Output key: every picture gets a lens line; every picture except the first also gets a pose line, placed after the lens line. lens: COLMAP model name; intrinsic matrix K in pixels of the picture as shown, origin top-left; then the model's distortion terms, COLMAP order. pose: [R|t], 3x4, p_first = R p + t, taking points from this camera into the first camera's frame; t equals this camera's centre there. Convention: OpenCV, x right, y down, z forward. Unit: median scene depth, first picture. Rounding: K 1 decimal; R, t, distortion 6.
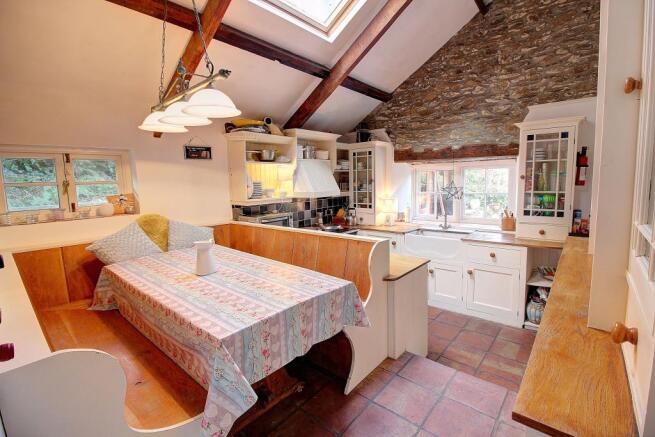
lens RADIAL K [[306.6, 0, 326.7], [0, 306.6, 211.6], [0, 0, 1]] dist [0.000434, -0.000523]
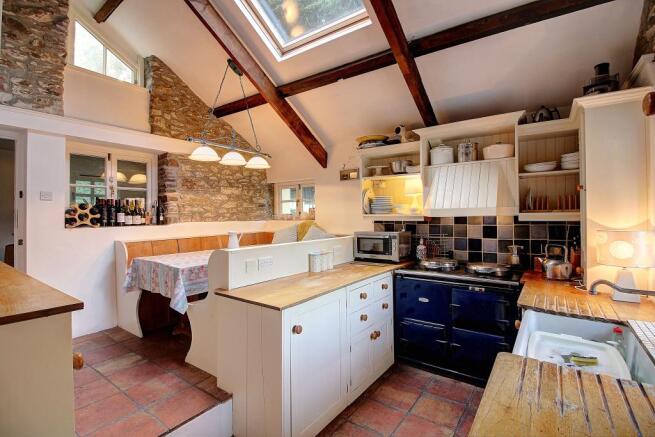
lens RADIAL K [[306.6, 0, 326.7], [0, 306.6, 211.6], [0, 0, 1]] dist [0.000434, -0.000523]
pose [[0.064662, 0.006866, -0.997884, 0.693096], [-0.099316, 0.995056, 0.000411, -0.033294], [0.992953, 0.099079, 0.065024, 0.739918]]
